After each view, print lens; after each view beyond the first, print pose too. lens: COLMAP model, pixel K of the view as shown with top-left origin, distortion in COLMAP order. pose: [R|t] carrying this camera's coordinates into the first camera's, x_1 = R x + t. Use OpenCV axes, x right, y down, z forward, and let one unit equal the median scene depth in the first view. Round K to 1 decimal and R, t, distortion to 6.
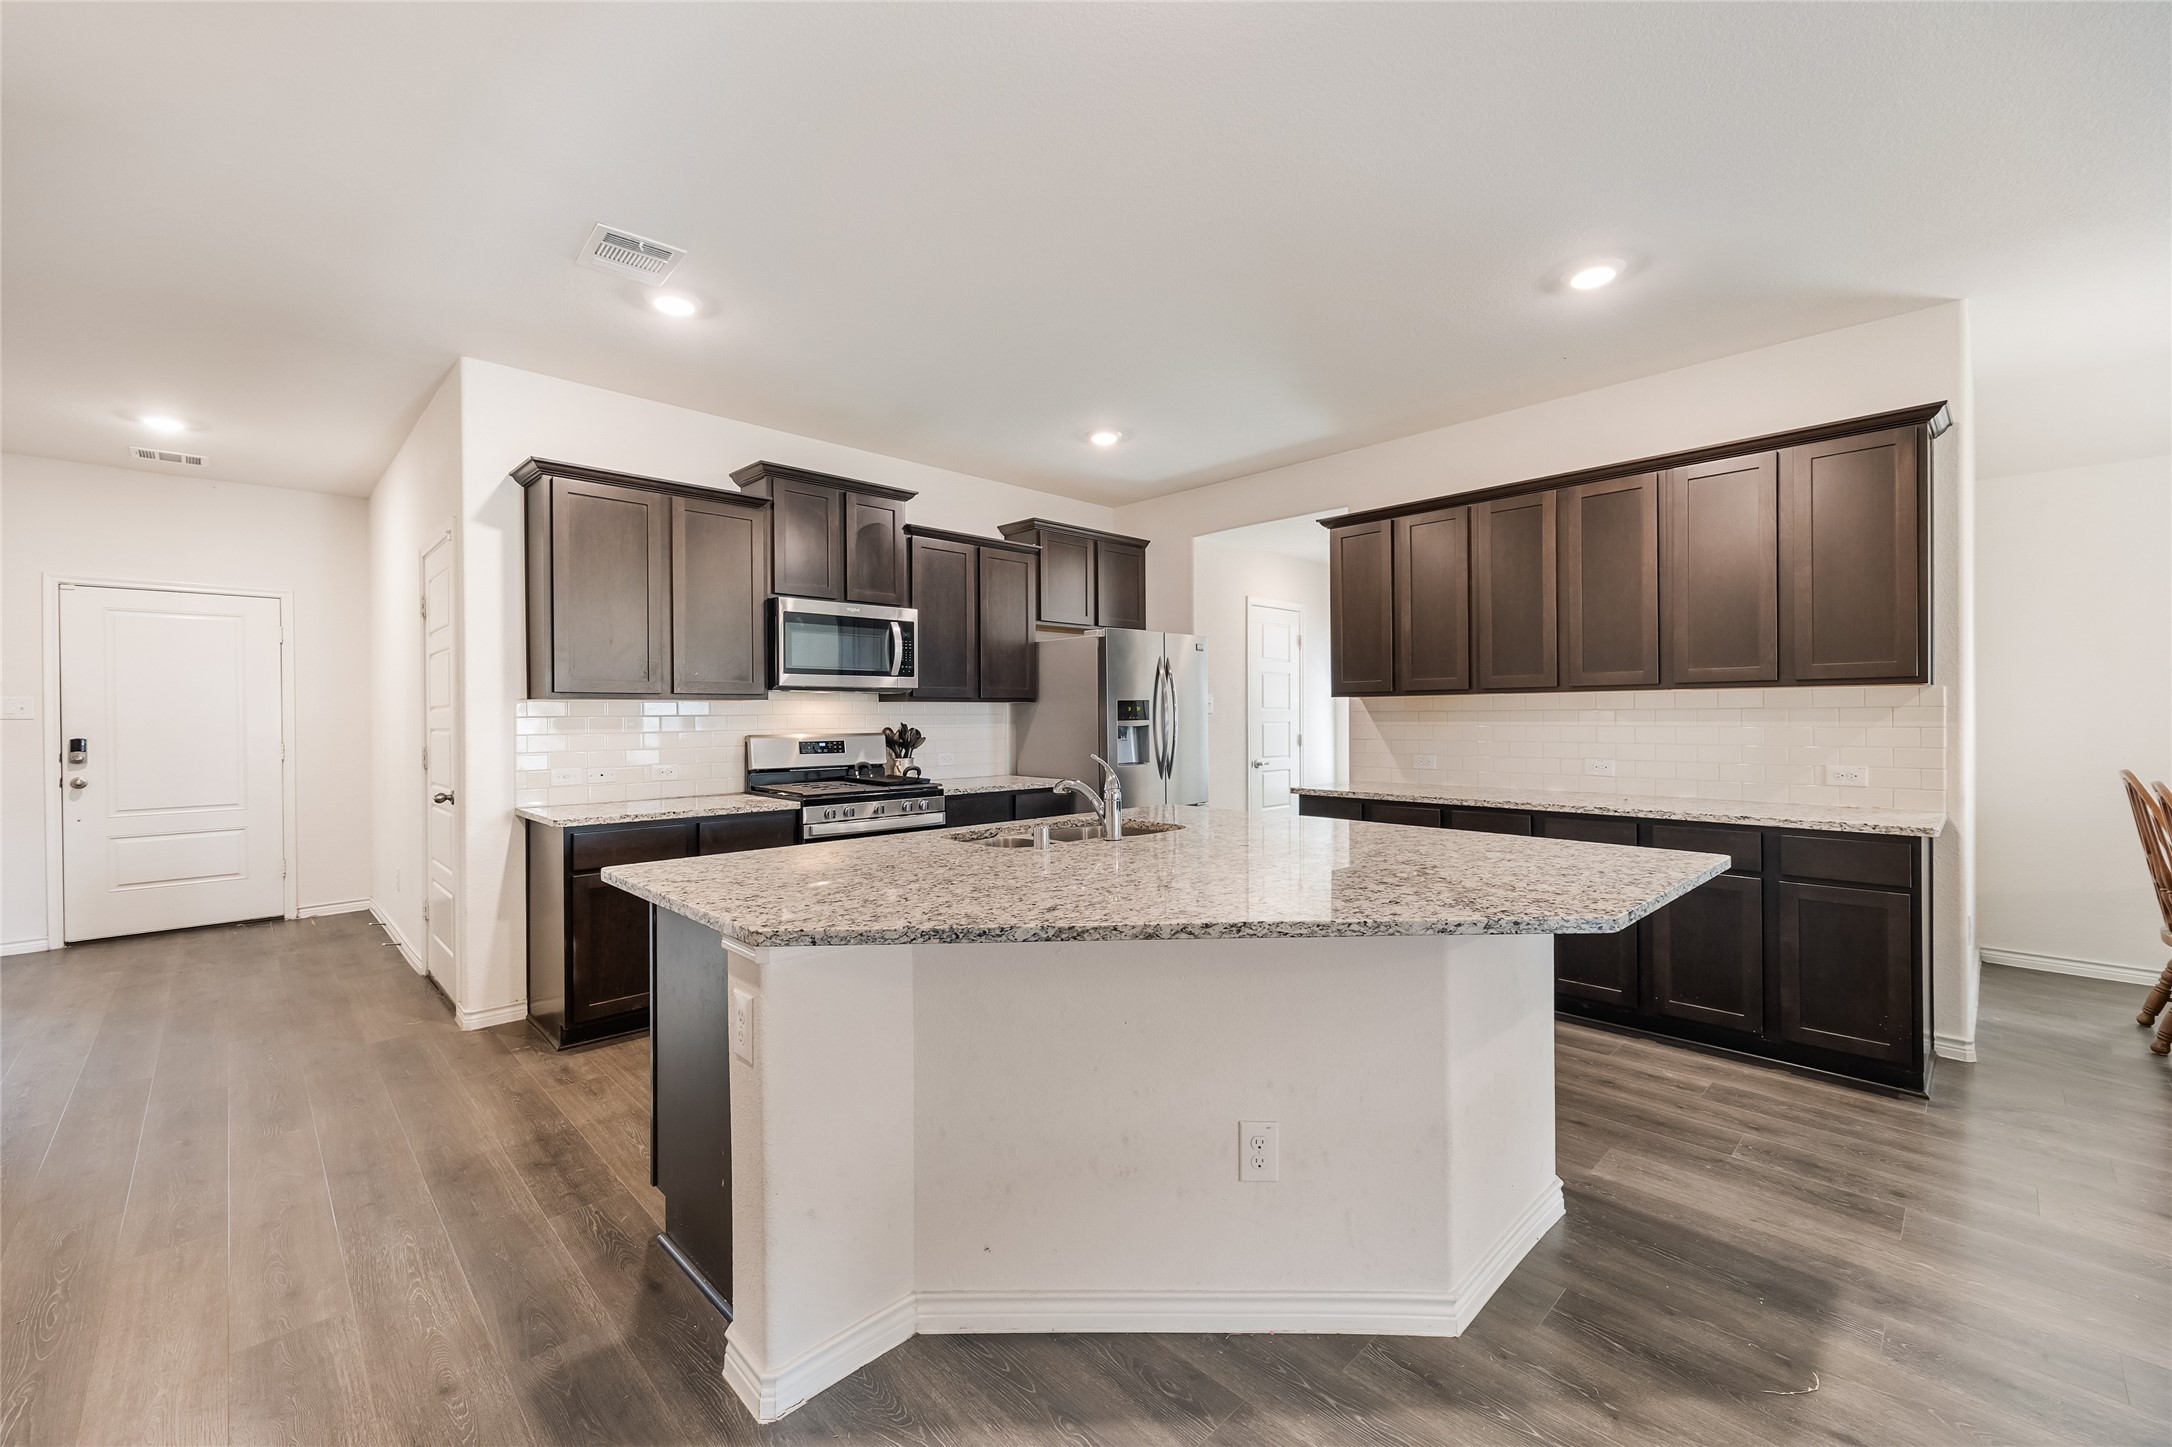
lens RADIAL K [[885.3, 0, 1077.8], [0, 885.3, 718.9], [0, 0, 1]] dist [0.015171, 0.000095]
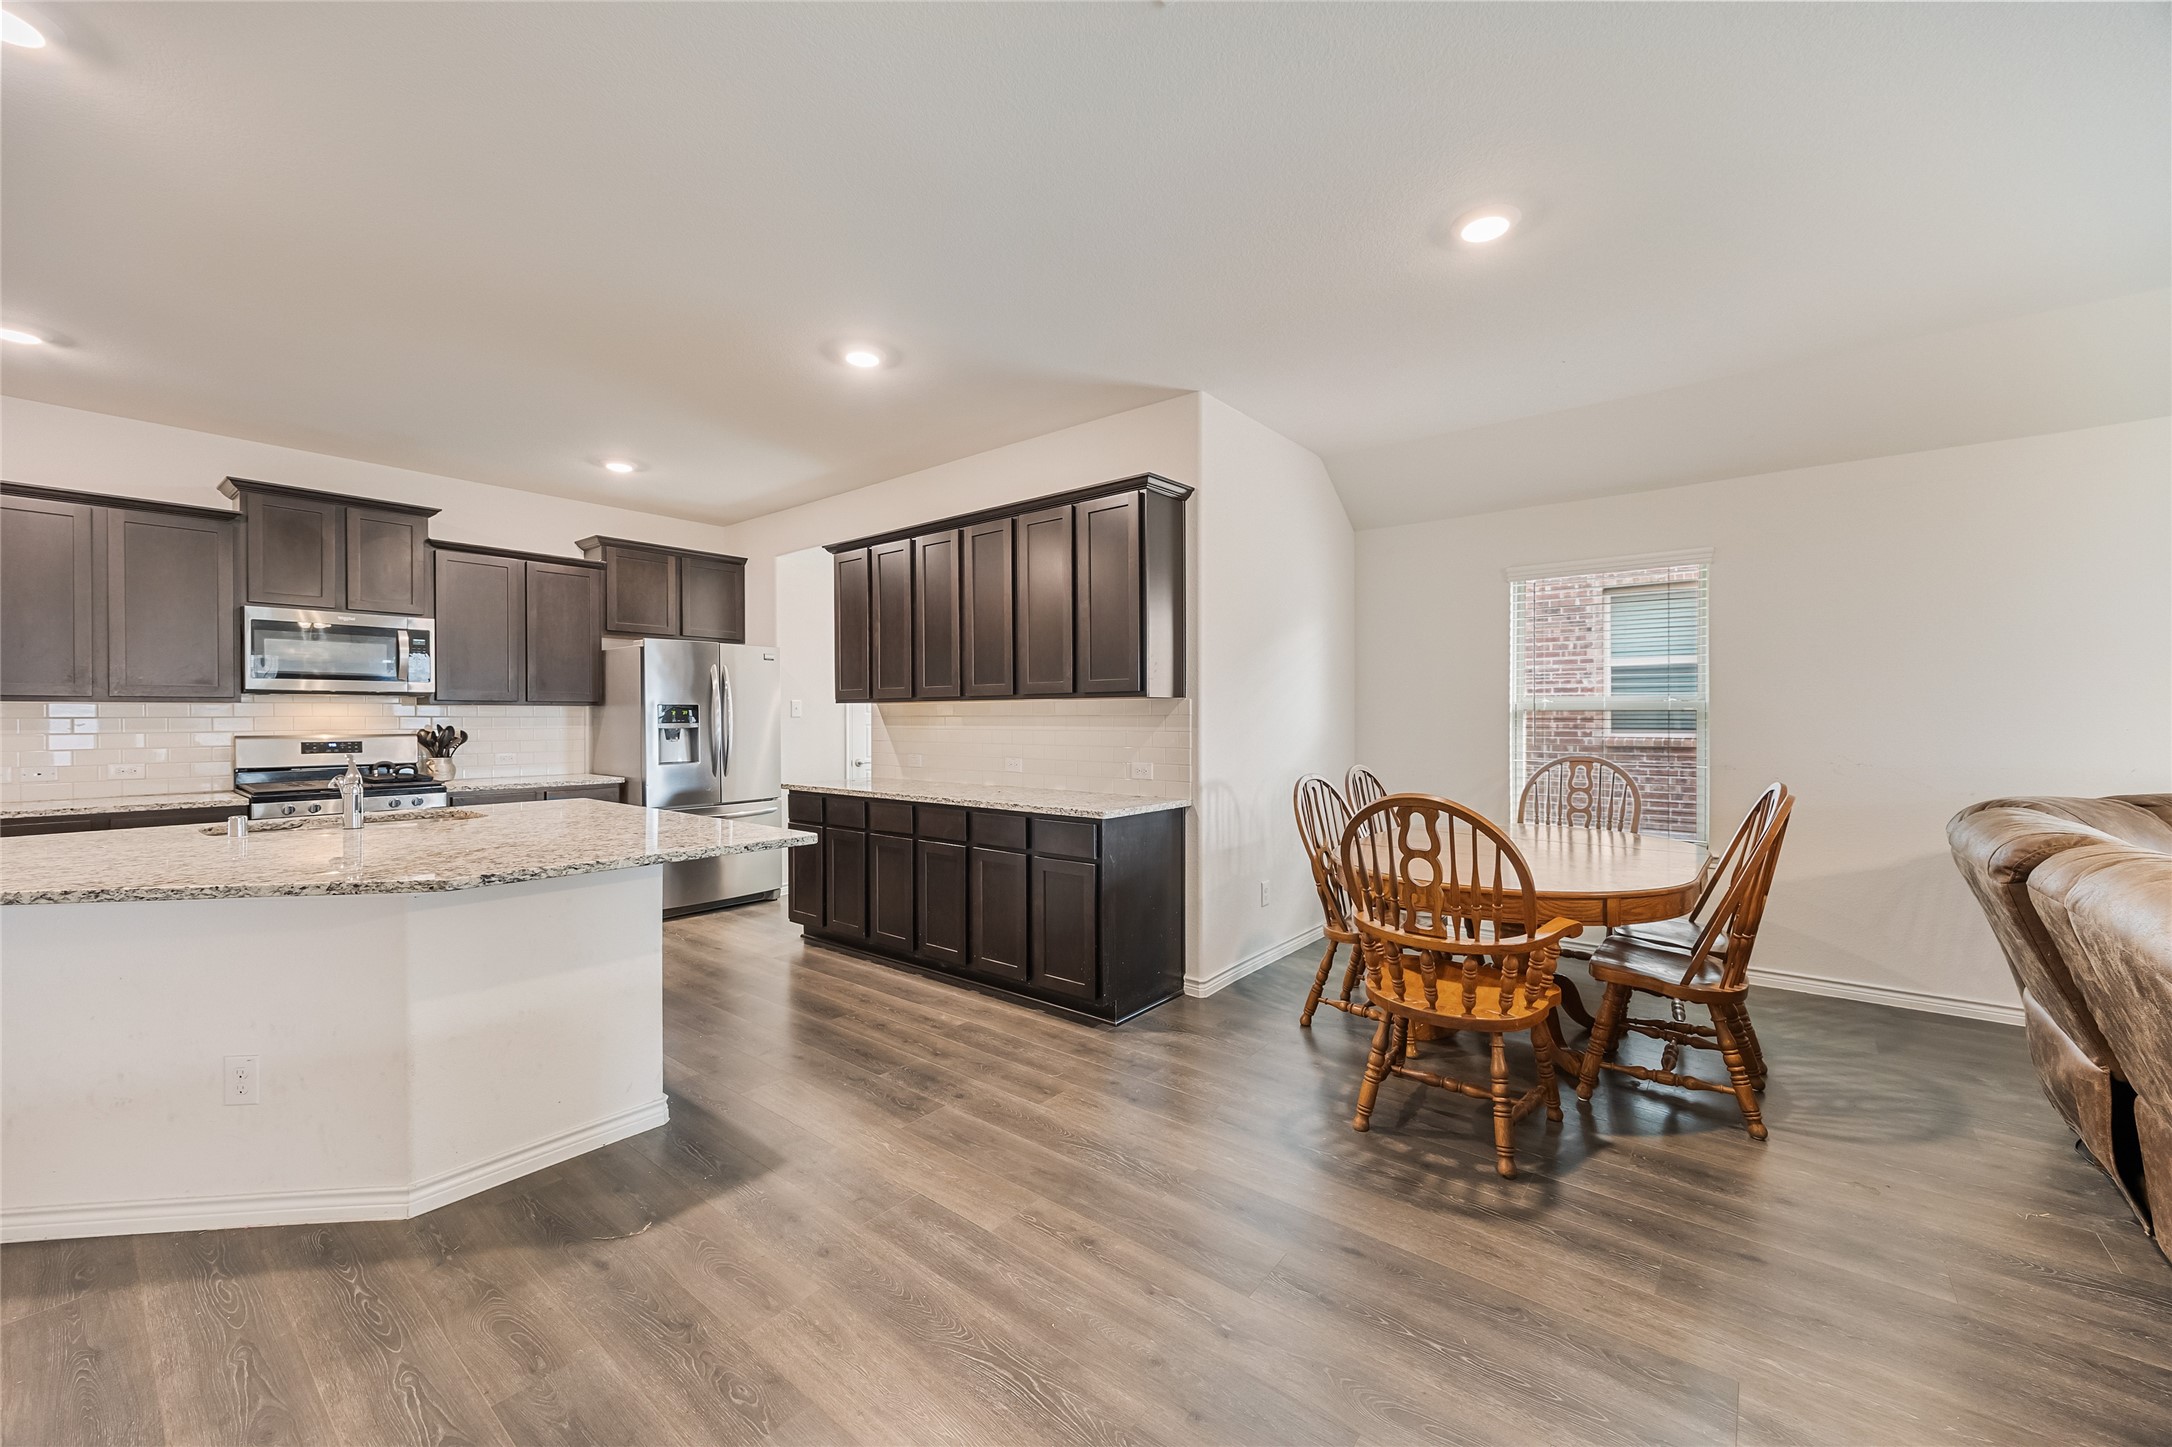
lens RADIAL K [[850.5, 0, 1086.0], [0, 850.5, 723.5], [0, 0, 1]] dist [0.006364, -0.000080]
pose [[0.993694, 0.004544, 0.112029, 0.596648], [-0.004841, 0.999985, 0.002381, -0.004125], [-0.112017, -0.002909, 0.993702, -0.141239]]
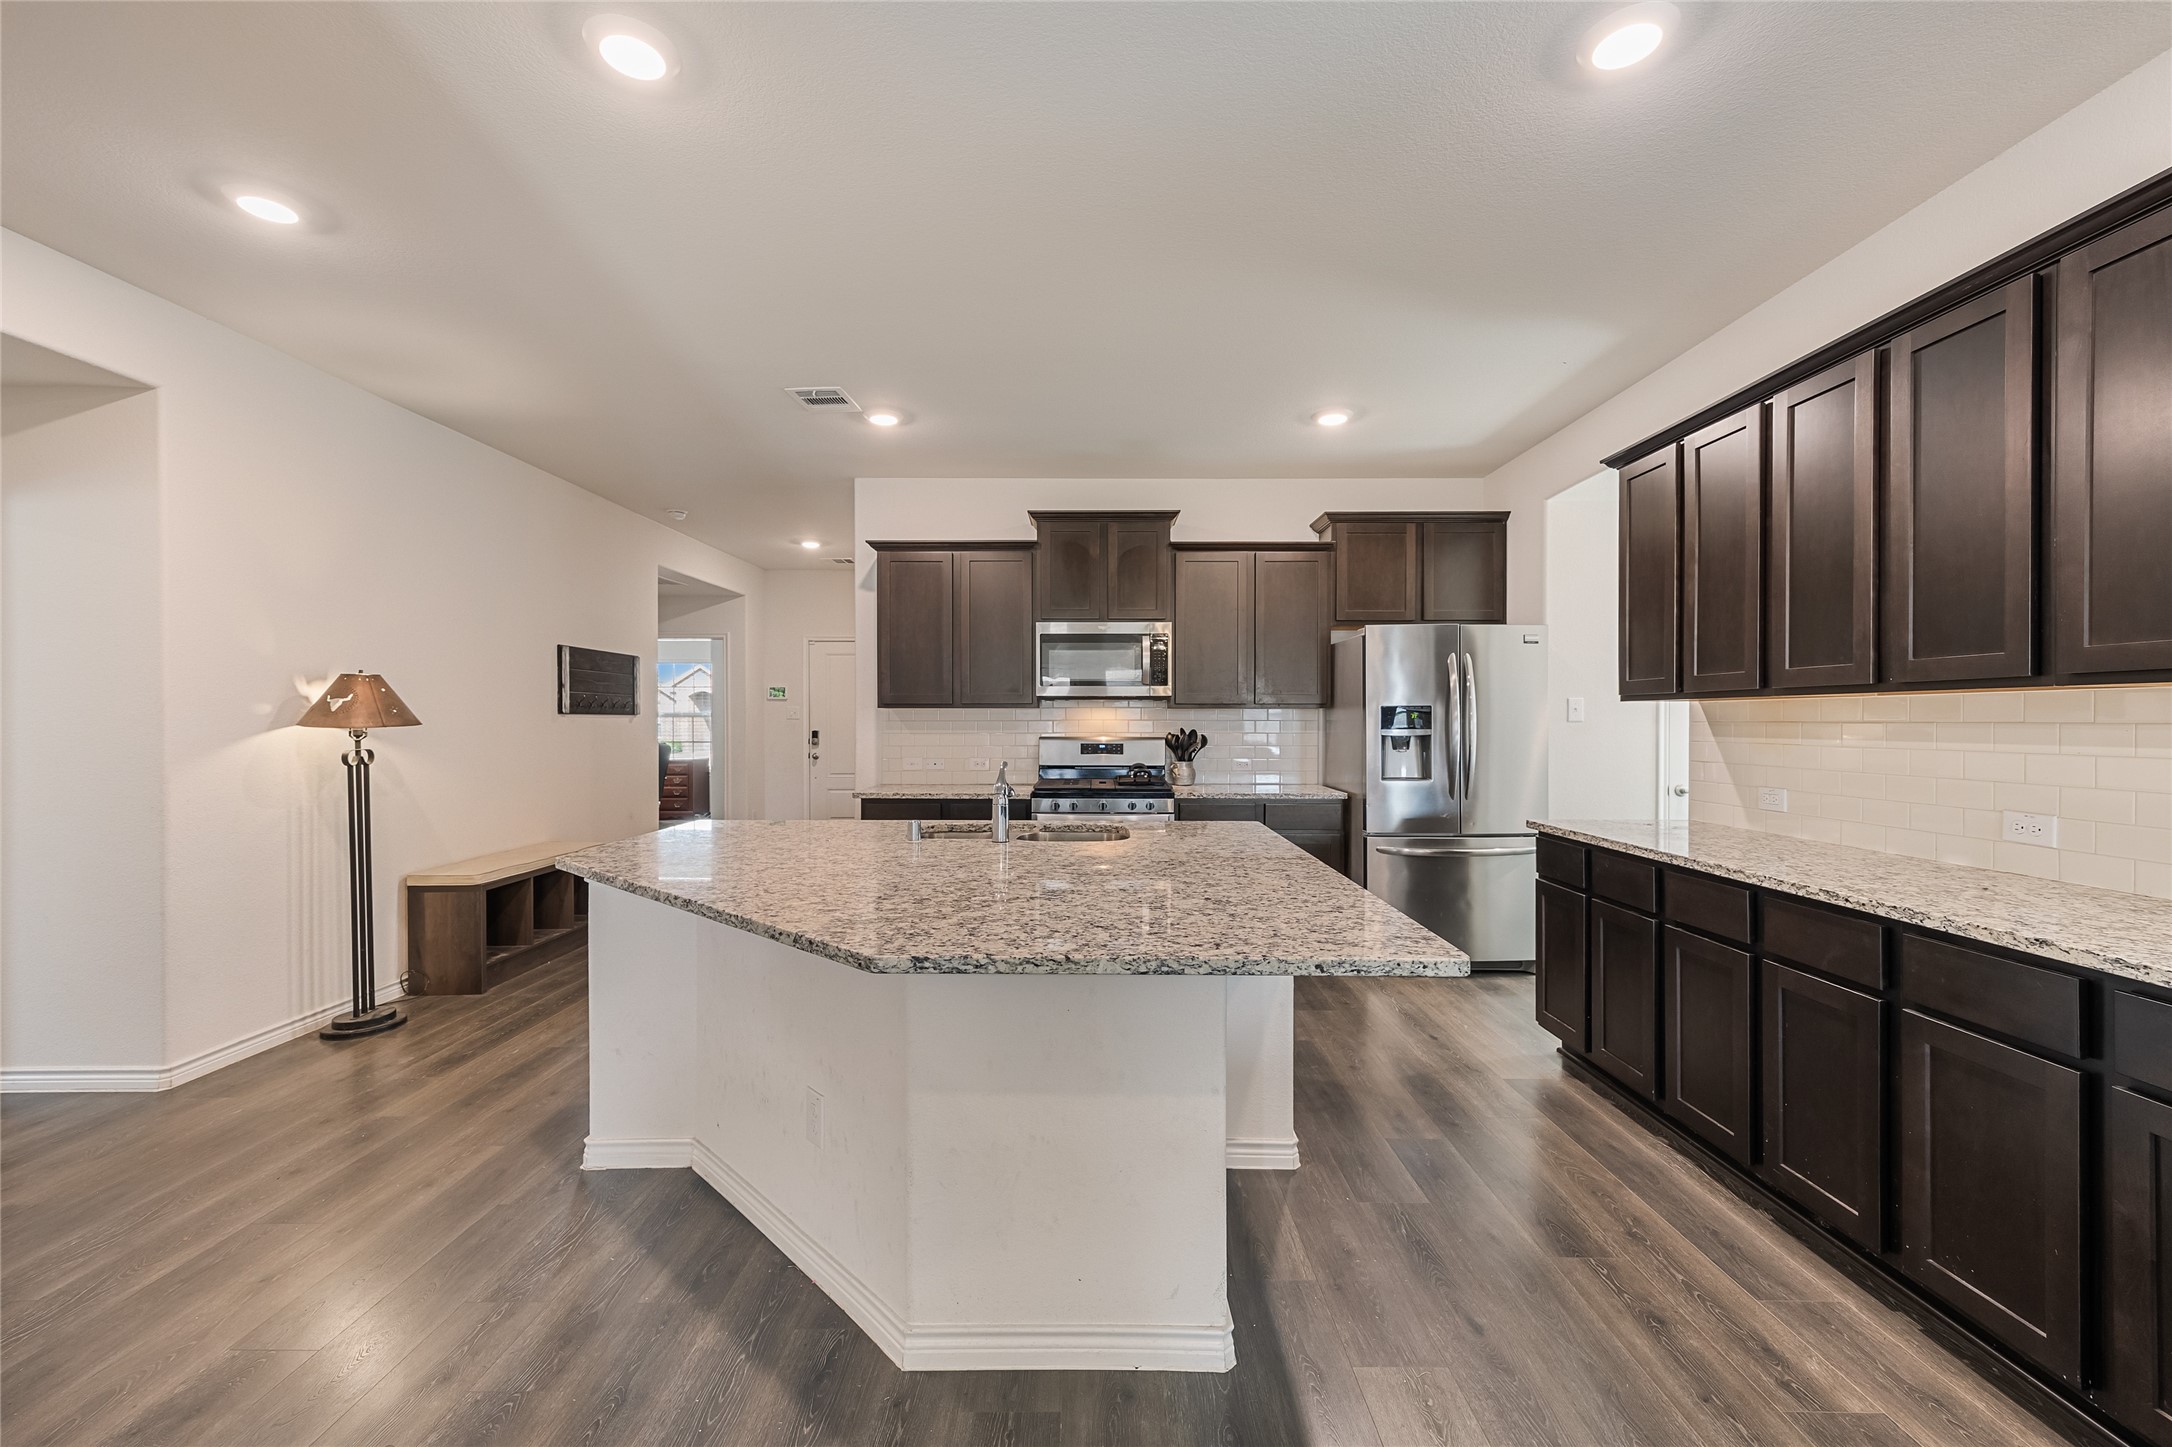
lens RADIAL K [[876.2, 0, 1088.3], [0, 876.2, 725.2], [0, 0, 1]] dist [0.007387, 0.000093]
pose [[0.709183, 0.011742, -0.704927, 0.599573], [-0.008205, 0.999931, 0.008401, -0.009480], [0.704977, -0.000174, 0.709230, 0.226462]]
